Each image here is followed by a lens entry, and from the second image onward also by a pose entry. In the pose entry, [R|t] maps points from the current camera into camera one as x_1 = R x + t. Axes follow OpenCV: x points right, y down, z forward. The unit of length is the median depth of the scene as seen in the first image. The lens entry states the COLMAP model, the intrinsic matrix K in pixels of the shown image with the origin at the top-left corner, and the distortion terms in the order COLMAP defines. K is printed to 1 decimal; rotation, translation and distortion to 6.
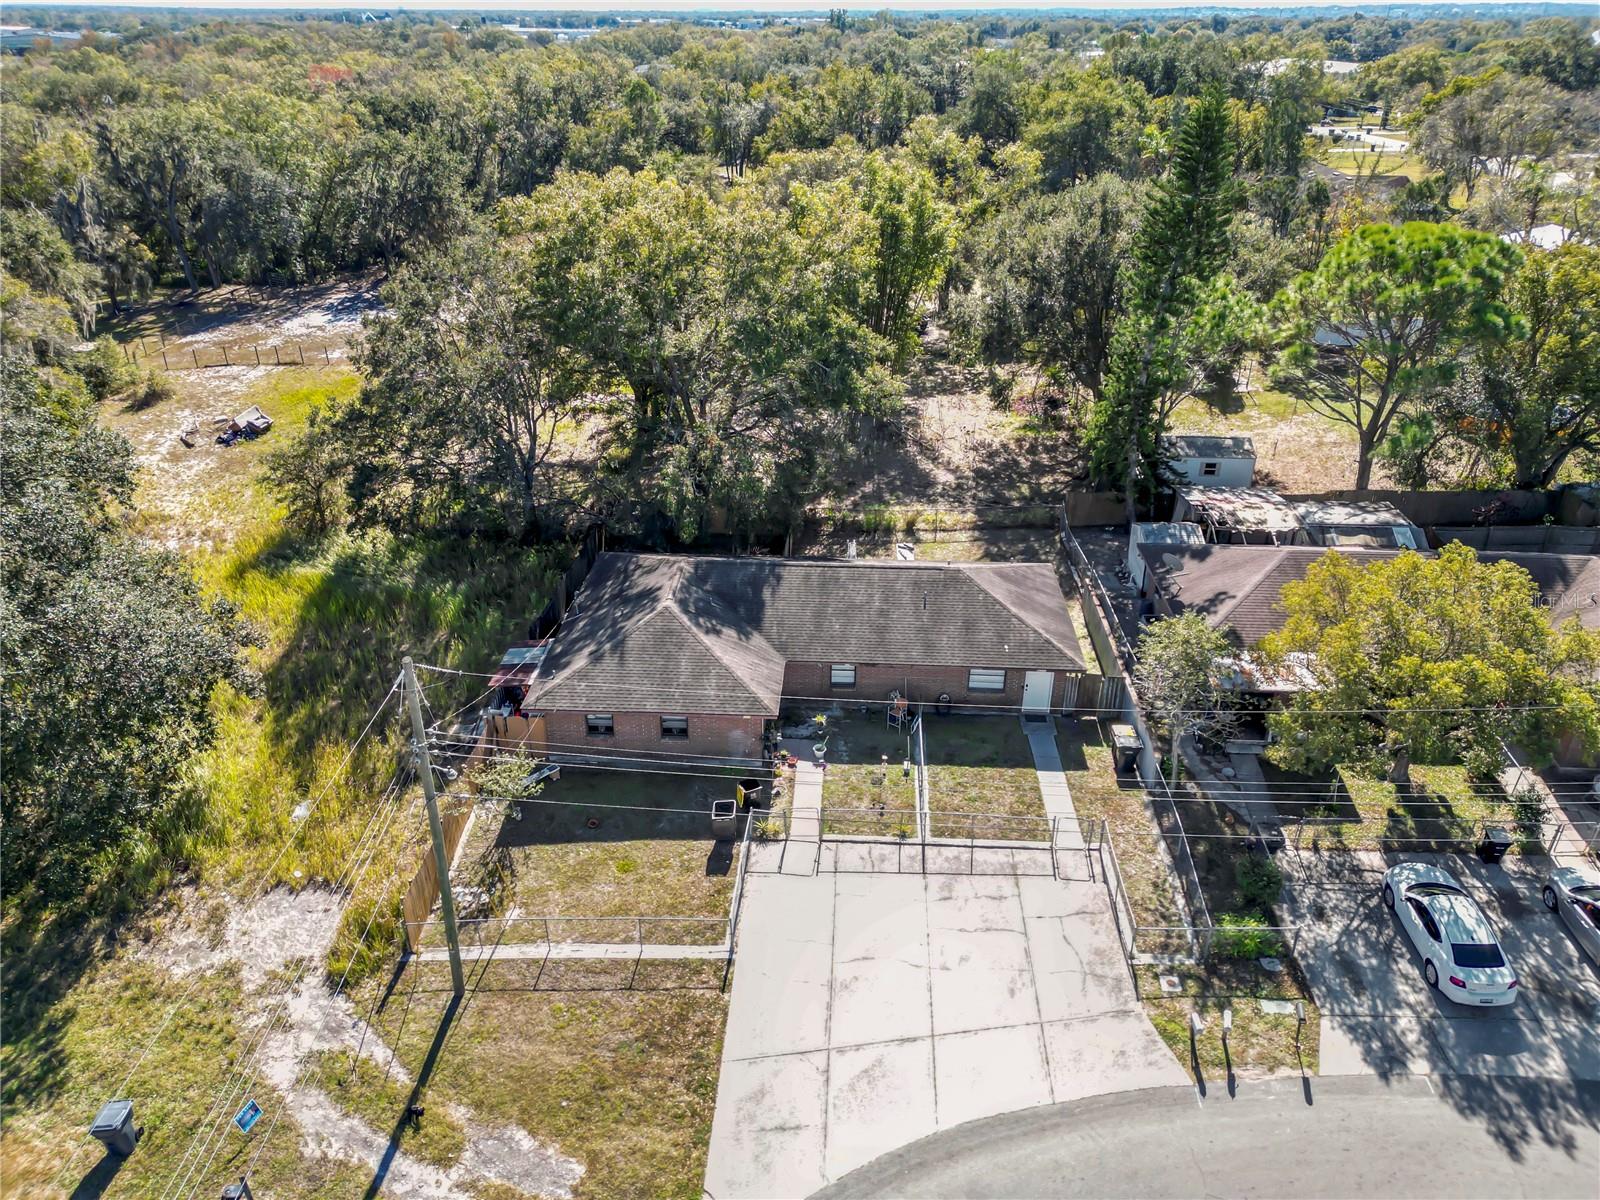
lens RADIAL K [[1113.8, 0, 792.0], [0, 1113.8, 604.2], [0, 0, 1]] dist [0.075038, -0.069399]
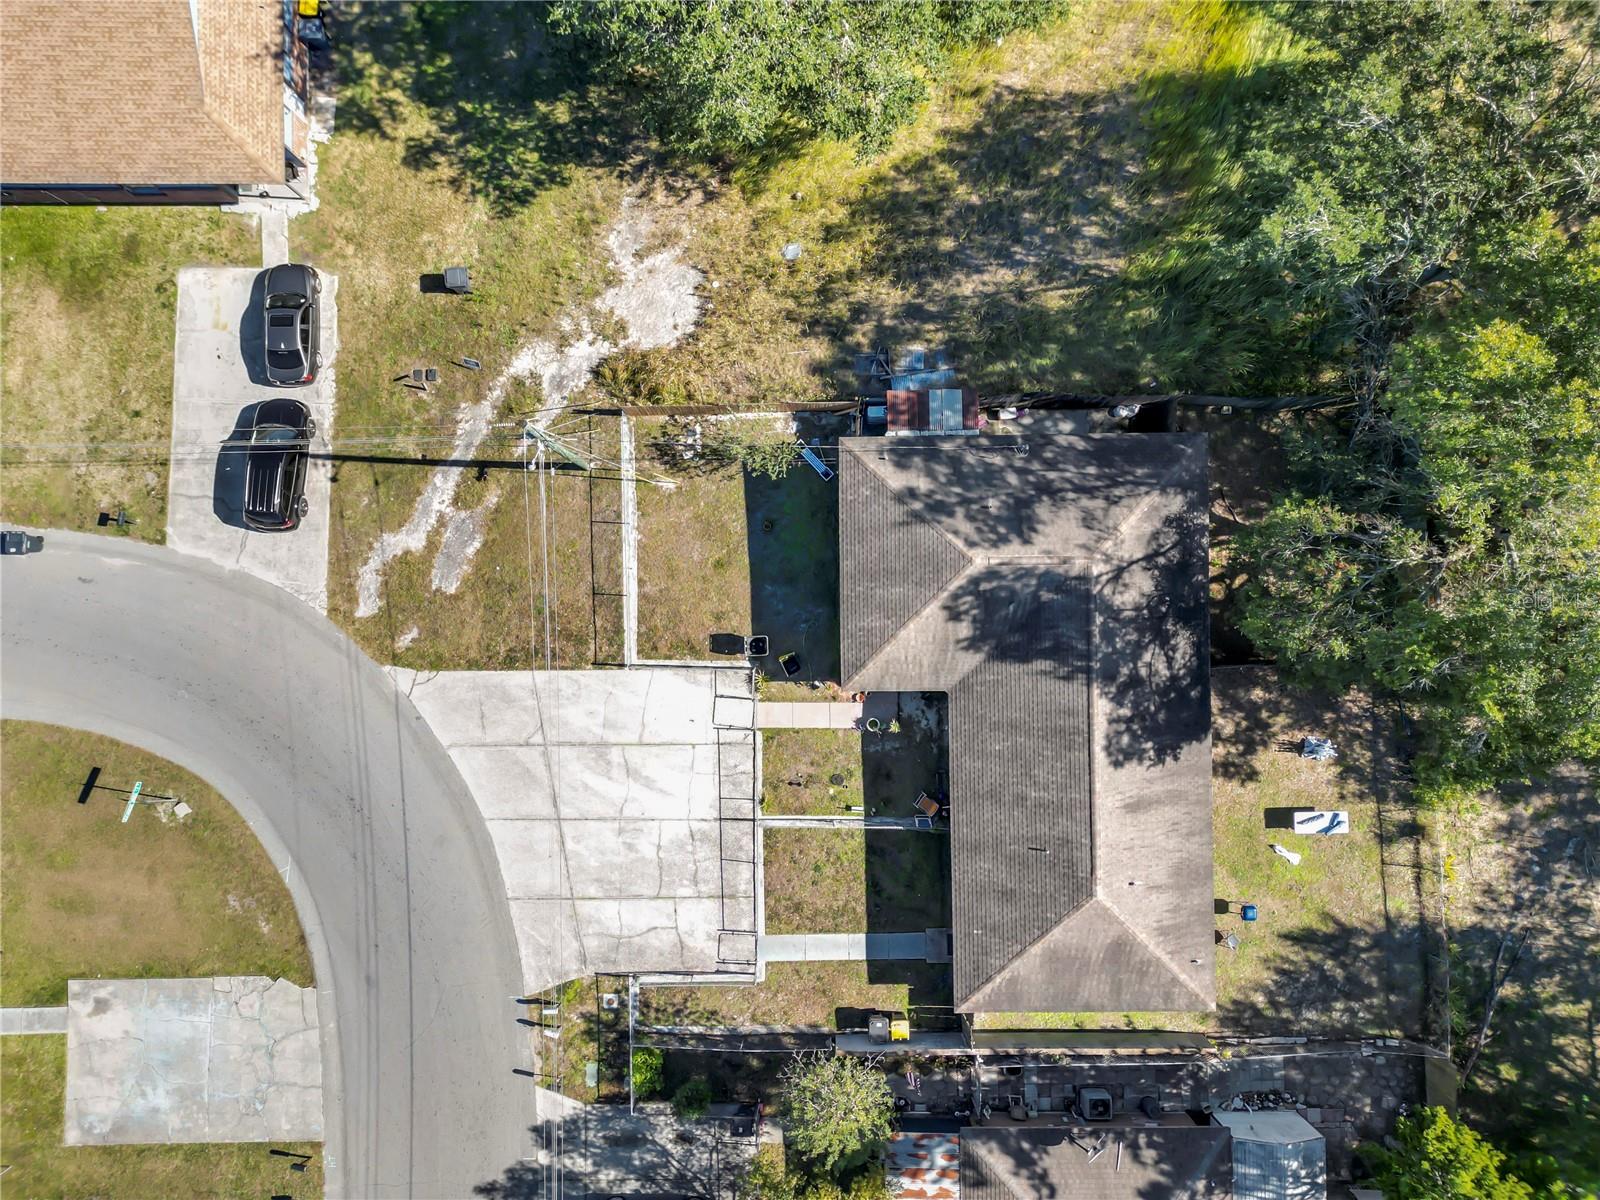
lens RADIAL K [[1128.4, 0, 817.2], [0, 1128.4, 601.1], [0, 0, 1]] dist [0.075889, -0.079536]
pose [[0.069825, 0.997520, -0.008895, -0.100836], [-0.465665, 0.040479, 0.884035, -0.935465], [0.882202, -0.057585, 0.467336, 0.582964]]
